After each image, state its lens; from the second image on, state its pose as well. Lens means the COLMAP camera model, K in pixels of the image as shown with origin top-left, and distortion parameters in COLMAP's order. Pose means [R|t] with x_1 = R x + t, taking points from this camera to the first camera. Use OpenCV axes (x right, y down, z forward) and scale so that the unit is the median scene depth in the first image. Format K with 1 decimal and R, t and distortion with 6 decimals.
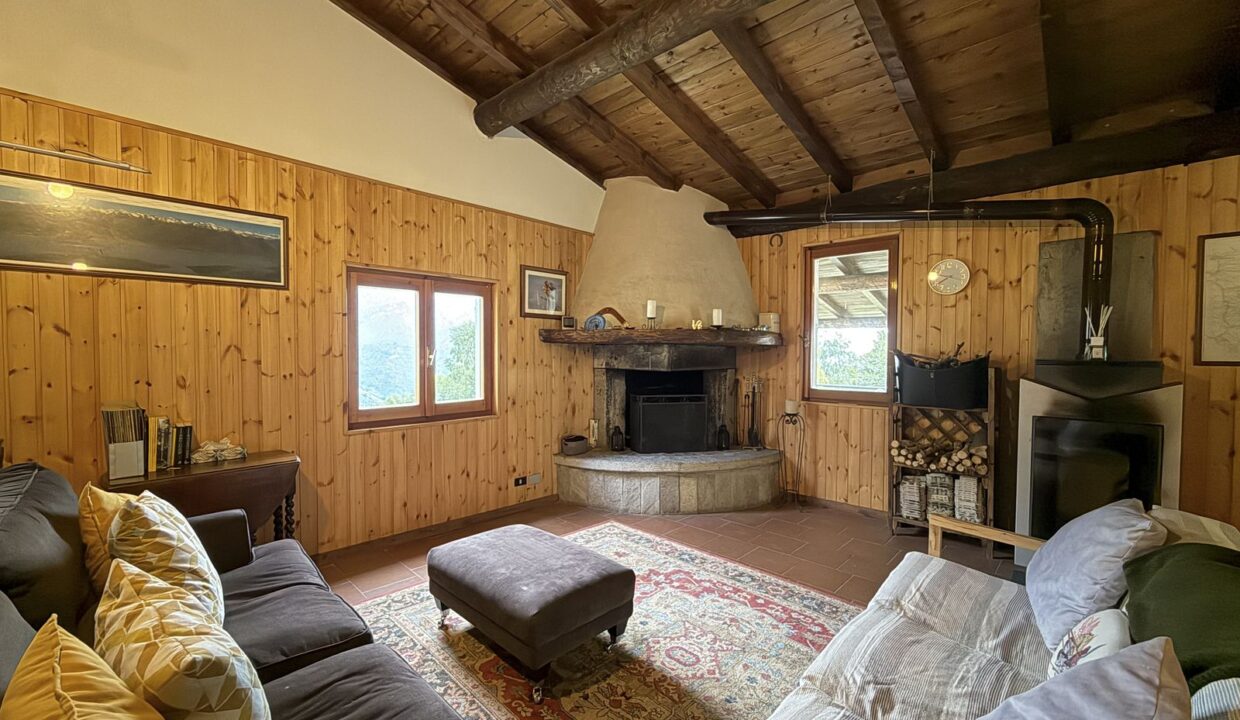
lens RADIAL K [[494.5, 0, 616.8], [0, 494.5, 361.6], [0, 0, 1]] dist [-0.001646, 0.000533]
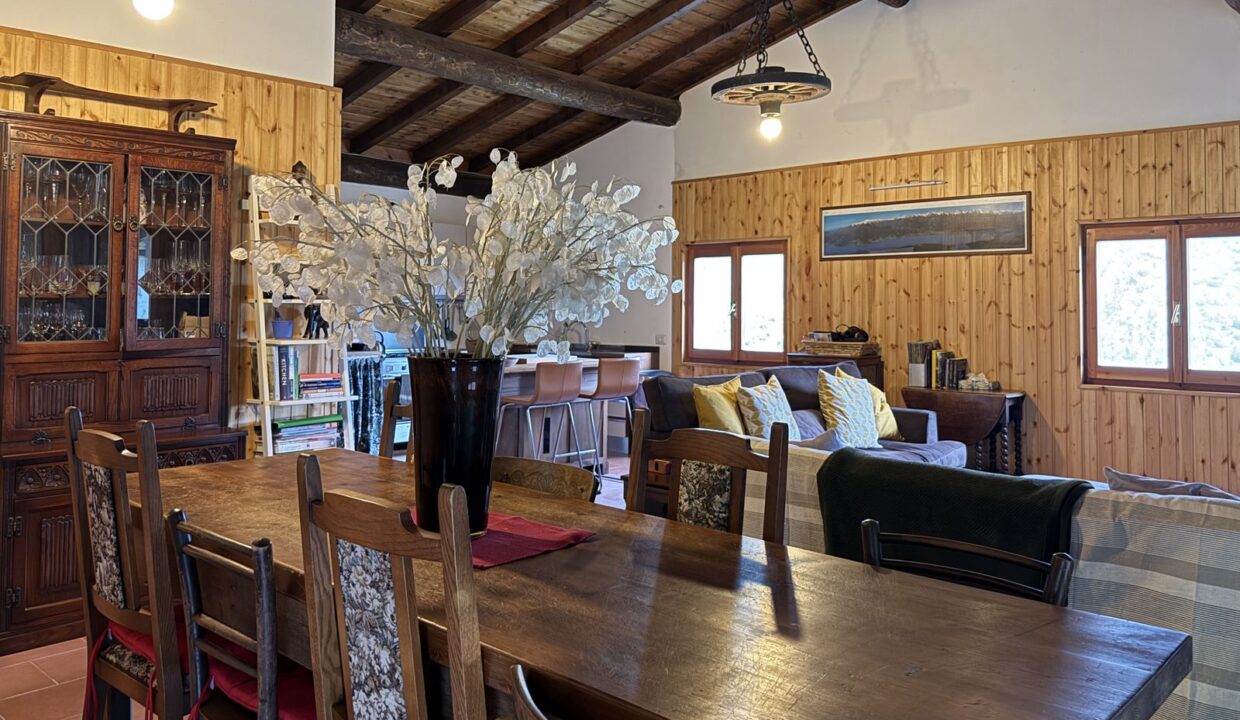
lens RADIAL K [[943.6, 0, 624.8], [0, 943.6, 272.2], [0, 0, 1]] dist [0.055009, -0.094236]
pose [[0.036042, -0.040440, -0.998532, 1.232630], [-0.030797, 0.998661, -0.041557, 0.016753], [0.998876, 0.032249, 0.034748, -0.021021]]
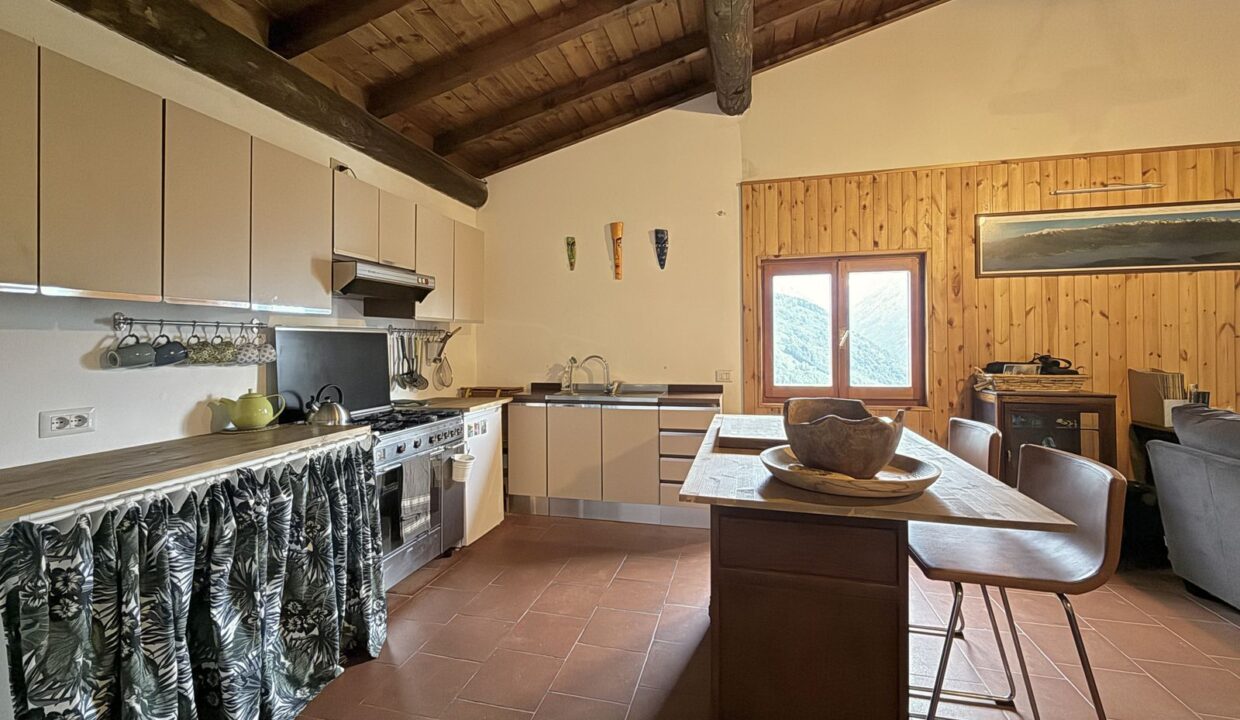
lens RADIAL K [[494.5, 0, 610.8], [0, 494.5, 348.7], [0, 0, 1]] dist [-0.001646, 0.000533]
pose [[0.493590, 0.005910, -0.869675, -0.379017], [-0.013660, 0.999906, -0.000958, 0.032808], [0.869587, 0.012352, 0.493625, -0.564163]]
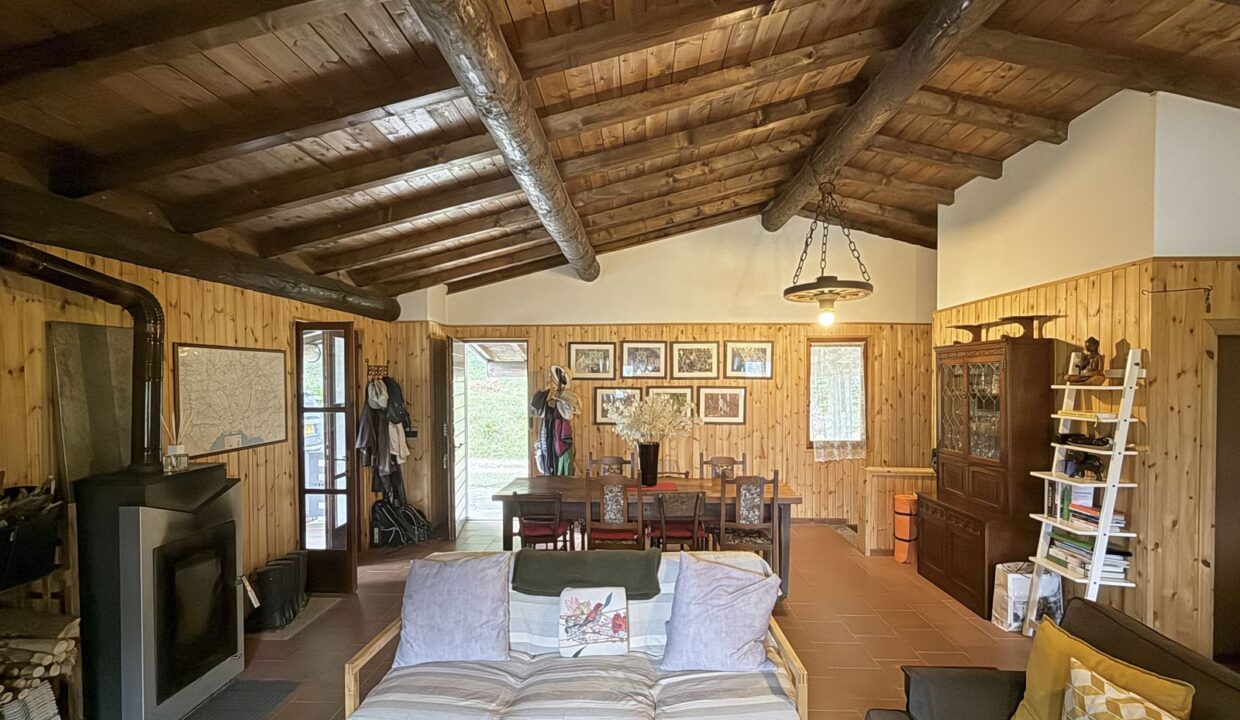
lens RADIAL K [[530.3, 0, 618.1], [0, 530.3, 385.5], [0, 0, 1]] dist [0.000025, -0.000333]
pose [[-0.667794, -0.015145, 0.744192, -0.254550], [0.017560, 0.999194, 0.036091, -0.143423], [-0.744139, 0.037169, -0.666990, 0.817057]]
